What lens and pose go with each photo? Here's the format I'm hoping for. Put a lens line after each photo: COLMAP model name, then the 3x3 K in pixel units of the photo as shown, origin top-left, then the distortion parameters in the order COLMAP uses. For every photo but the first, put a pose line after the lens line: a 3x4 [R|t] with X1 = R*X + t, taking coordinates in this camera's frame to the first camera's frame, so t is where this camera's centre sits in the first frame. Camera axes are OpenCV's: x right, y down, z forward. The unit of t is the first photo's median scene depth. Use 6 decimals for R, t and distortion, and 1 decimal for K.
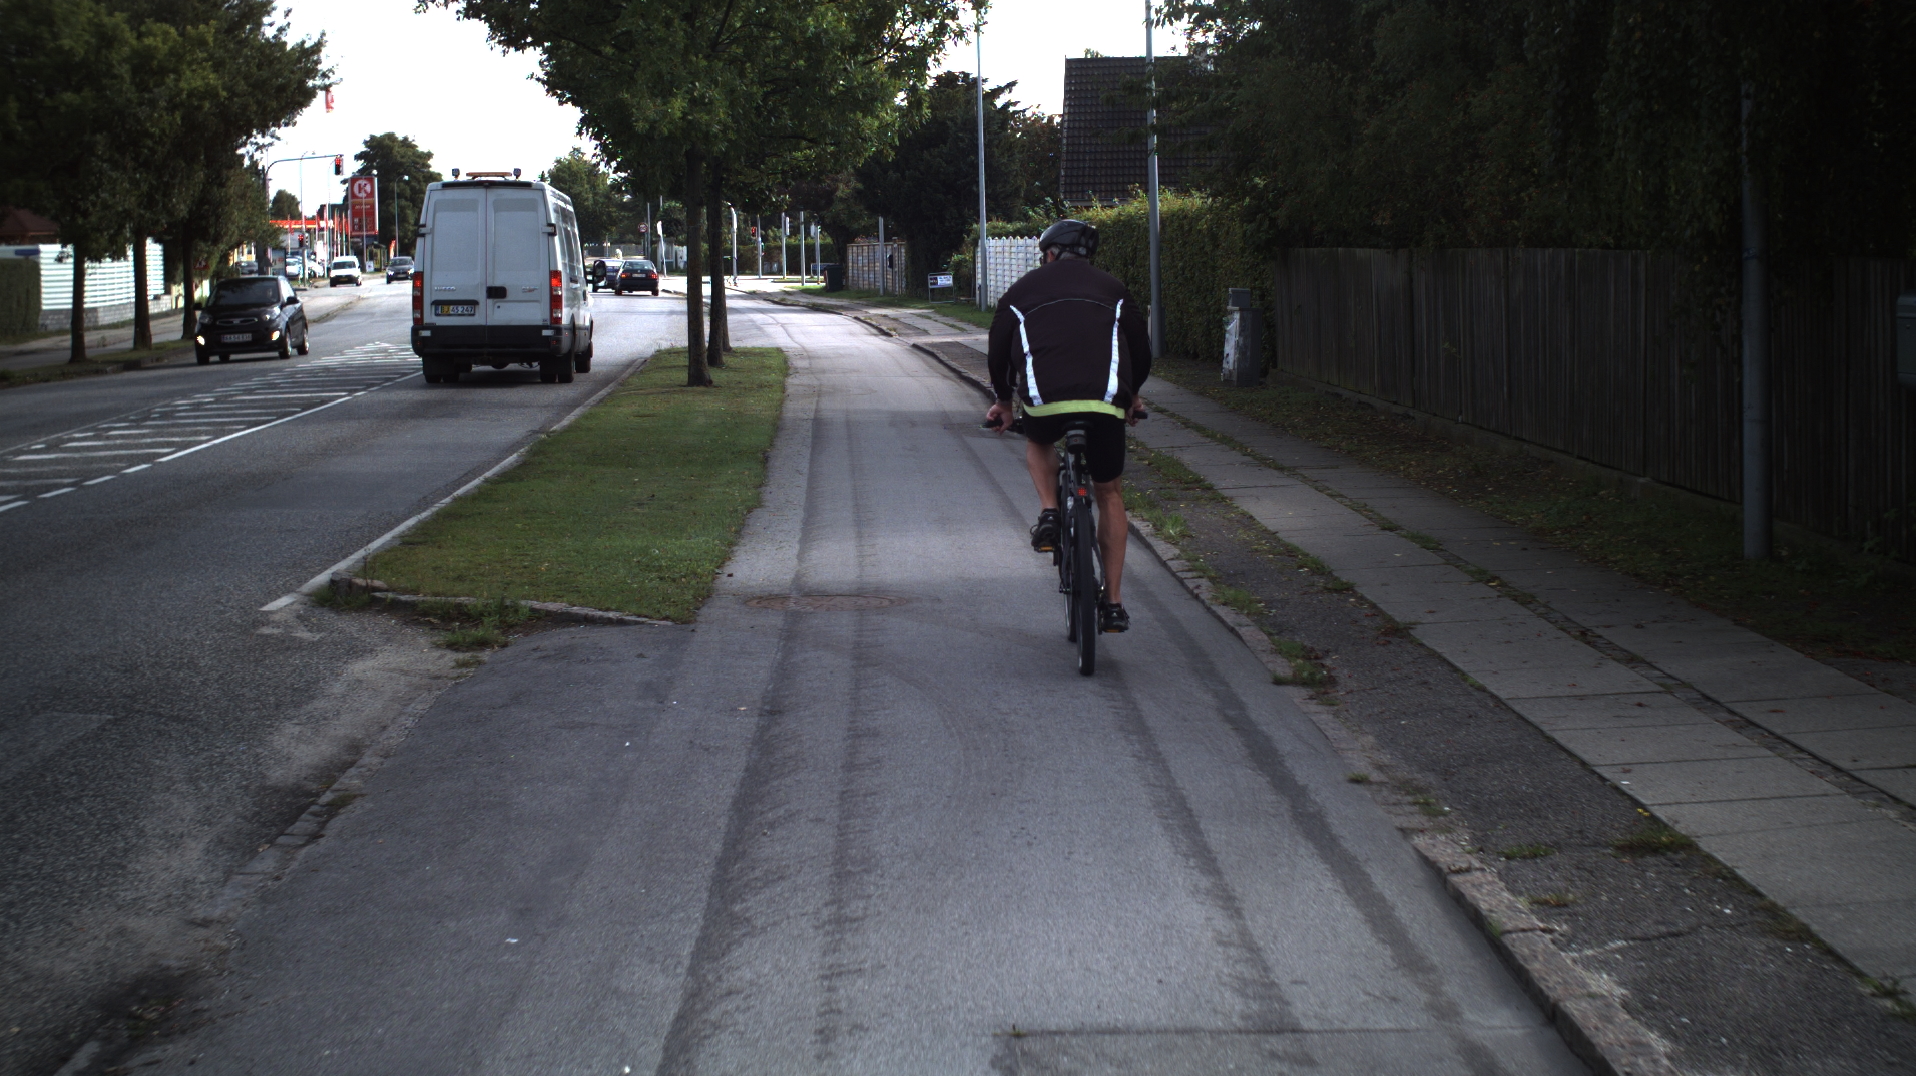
lens RADIAL K [[3464.2, 0, 958.0], [0, 3464.2, 538.0], [0, 0, 1]] dist [-0.284871, 0.112741]
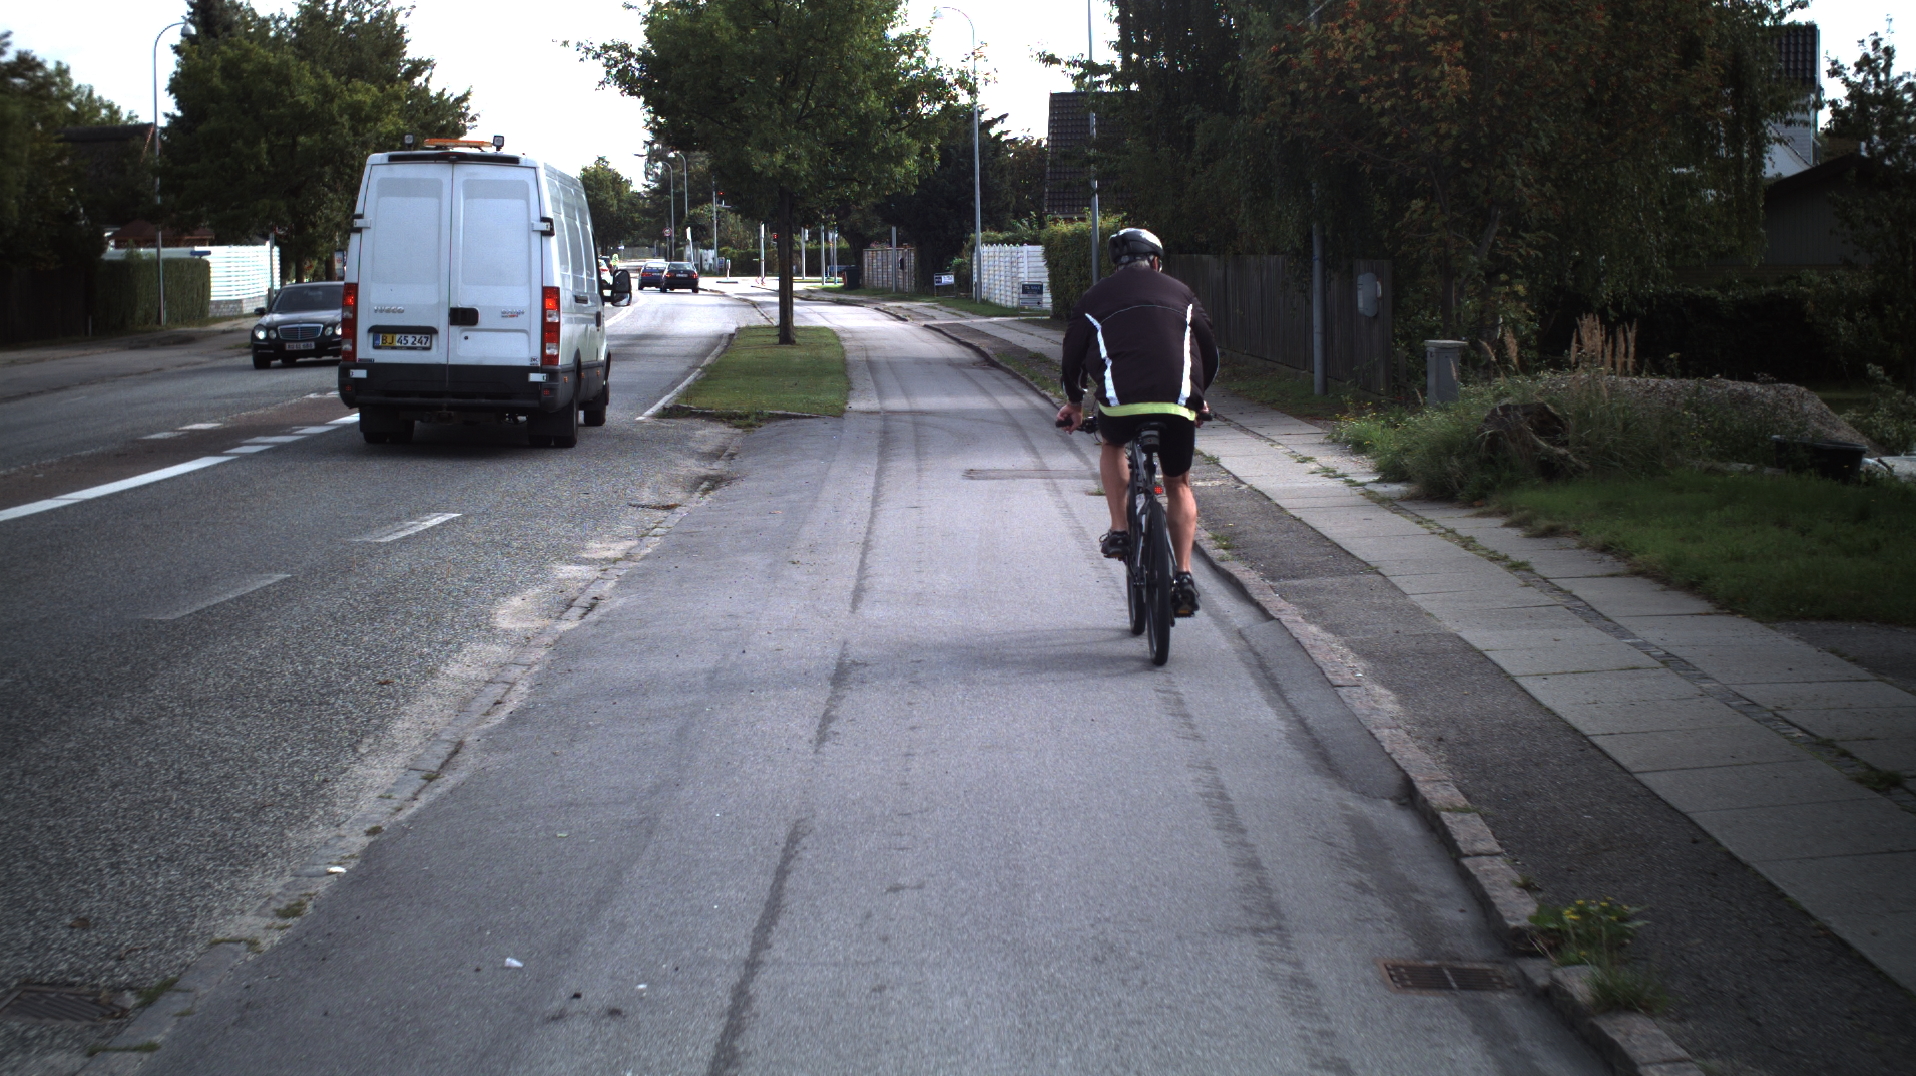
lens RADIAL K [[3464.2, 0, 958.0], [0, 3464.2, 538.0], [0, 0, 1]] dist [-0.284871, 0.112741]
pose [[0.999995, 0.003182, -0.000118, 0.000459], [-0.003182, 0.999994, -0.001086, 0.029008], [0.000115, 0.001087, 0.999999, -0.353132]]
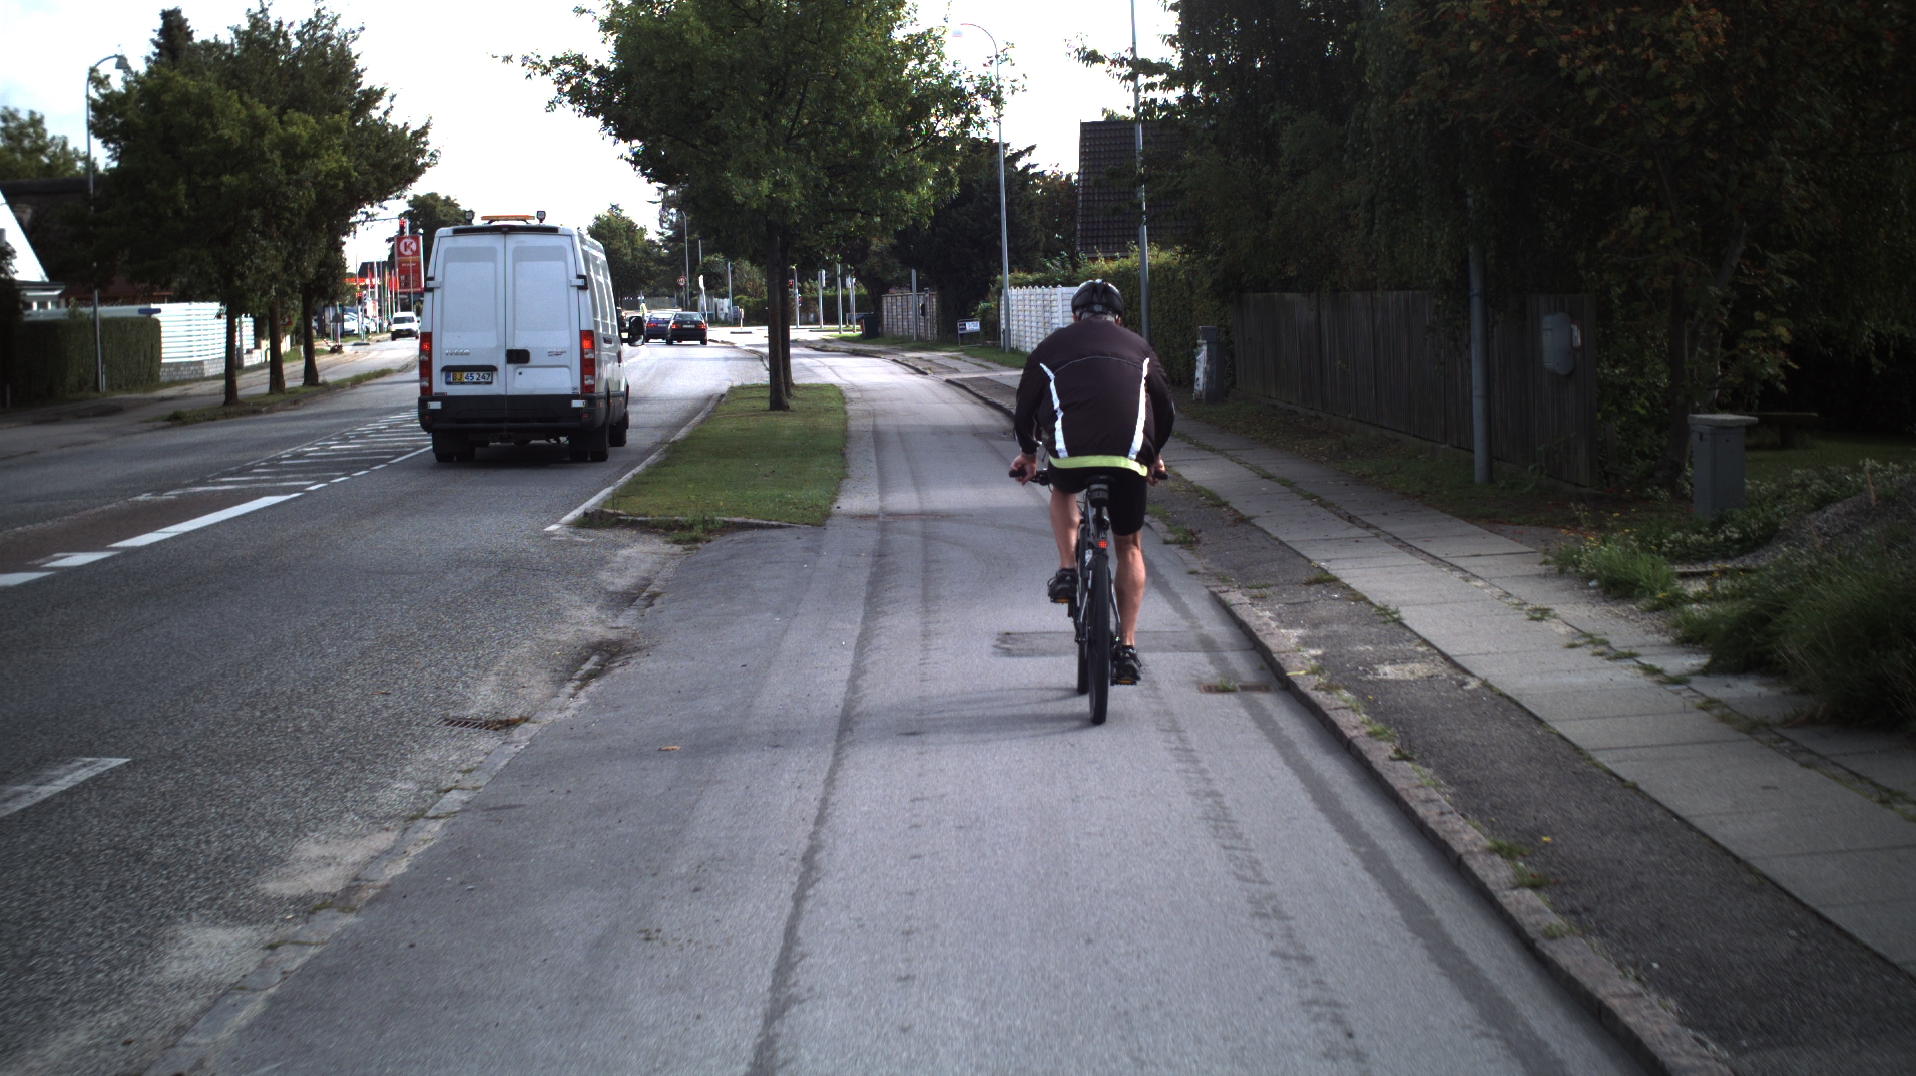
lens RADIAL K [[3464.2, 0, 958.0], [0, 3464.2, 538.0], [0, 0, 1]] dist [-0.284871, 0.112741]
pose [[0.999866, -0.013728, -0.008903, 0.000701], [0.013602, 0.999807, -0.014142, 0.014726], [0.009096, 0.014019, 0.999860, -0.177119]]
